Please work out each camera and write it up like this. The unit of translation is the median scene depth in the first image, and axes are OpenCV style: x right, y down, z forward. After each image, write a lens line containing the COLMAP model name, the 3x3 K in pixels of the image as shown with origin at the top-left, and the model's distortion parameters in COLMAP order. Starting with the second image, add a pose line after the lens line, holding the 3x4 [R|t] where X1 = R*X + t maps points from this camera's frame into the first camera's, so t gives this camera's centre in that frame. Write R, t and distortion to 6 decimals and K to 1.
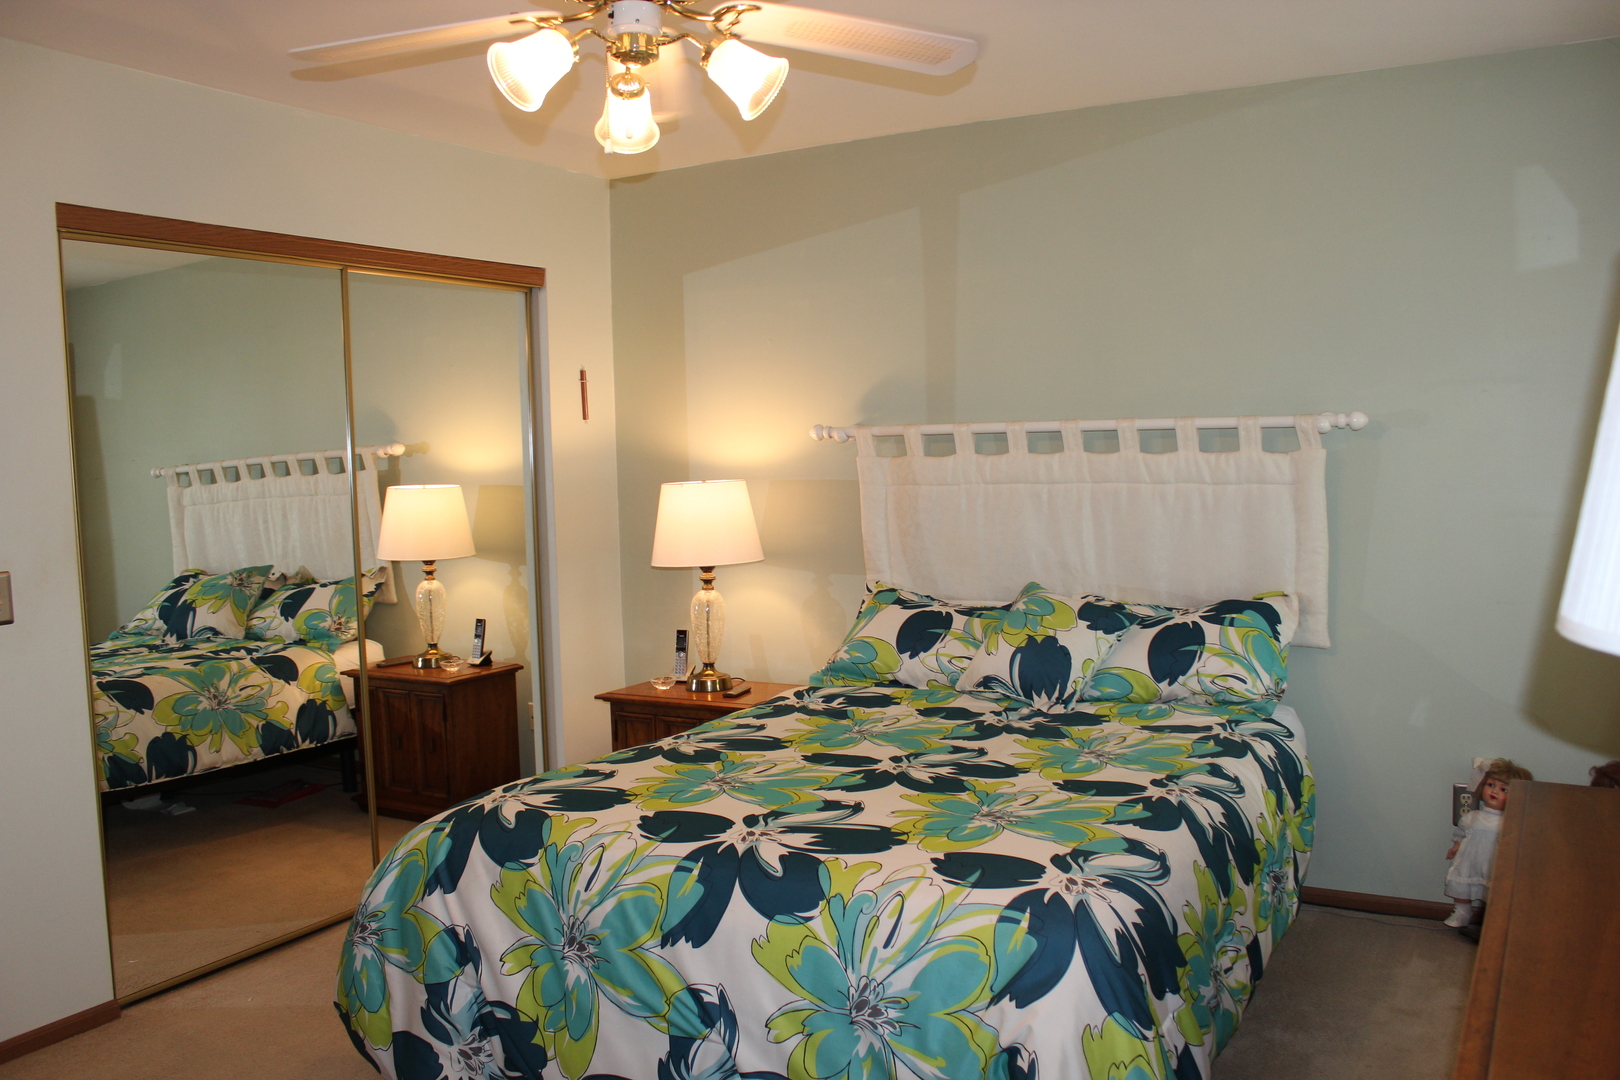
lens RADIAL K [[1374.3, 0, 824.4], [0, 1374.3, 543.0], [0, 0, 1]] dist [-0.172626, 0.195003]
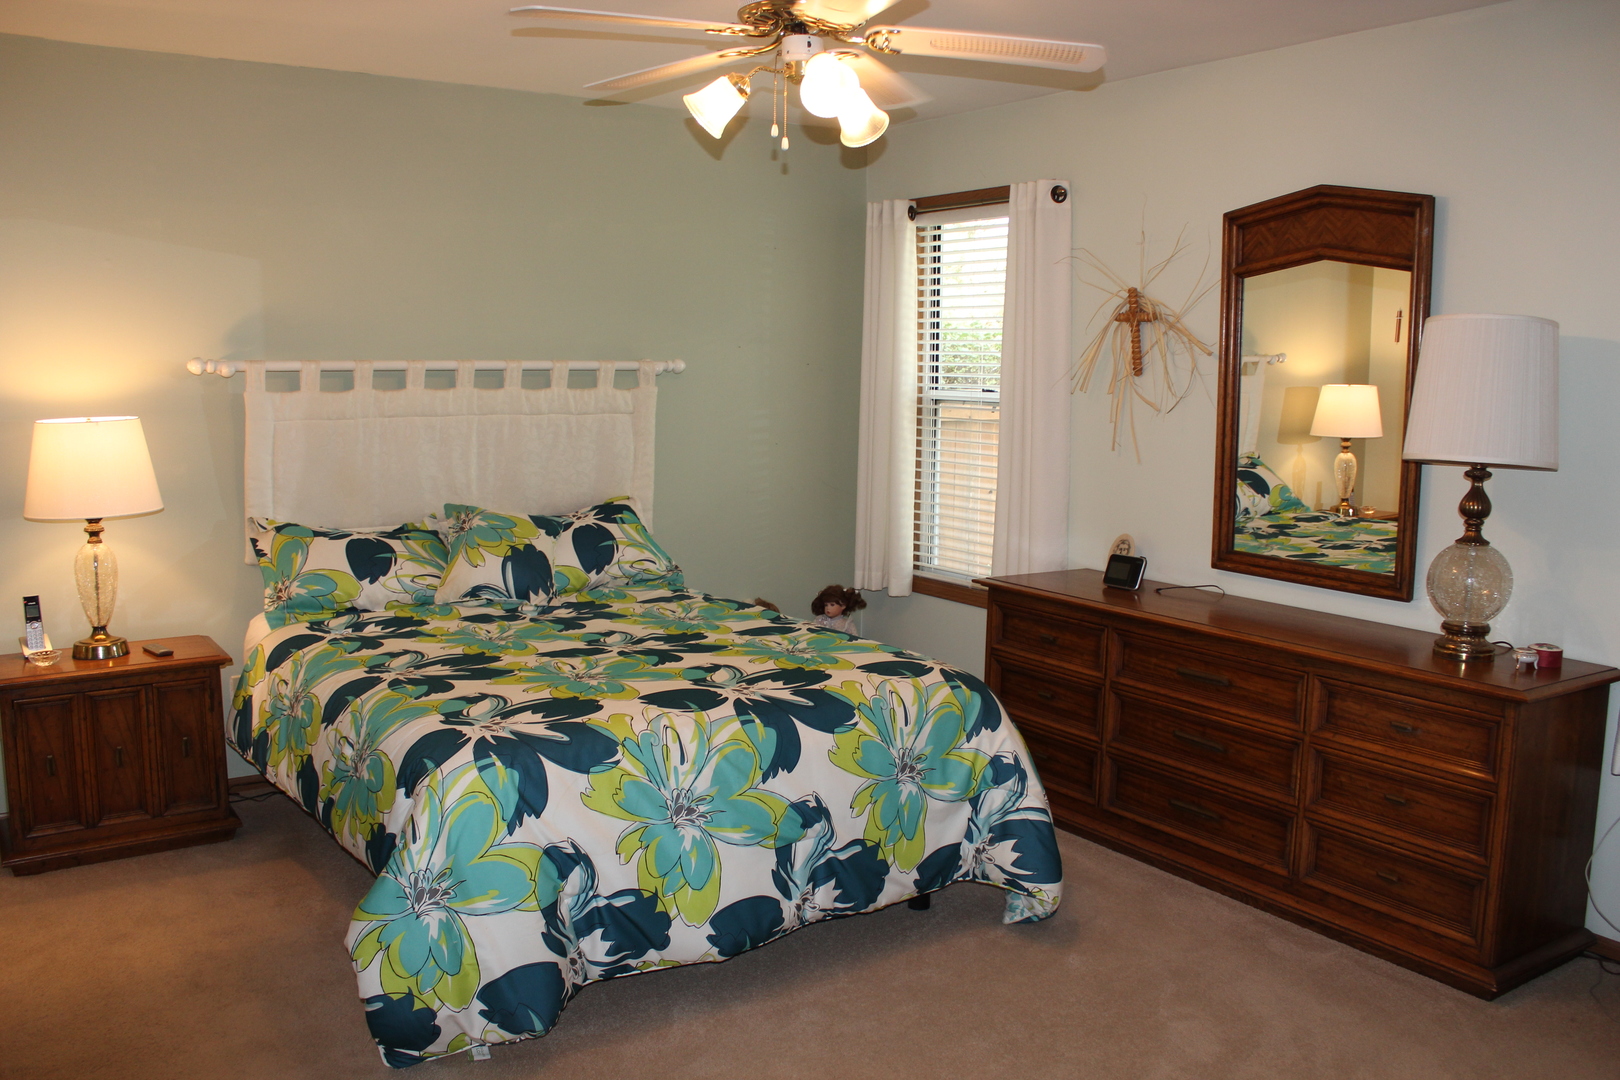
lens RADIAL K [[1374.3, 0, 824.4], [0, 1374.3, 543.0], [0, 0, 1]] dist [-0.172626, 0.195003]
pose [[0.434182, -0.088916, 0.896426, -0.770090], [0.048191, 0.995984, 0.075450, -0.009220], [-0.899535, 0.010440, 0.436724, 0.251252]]
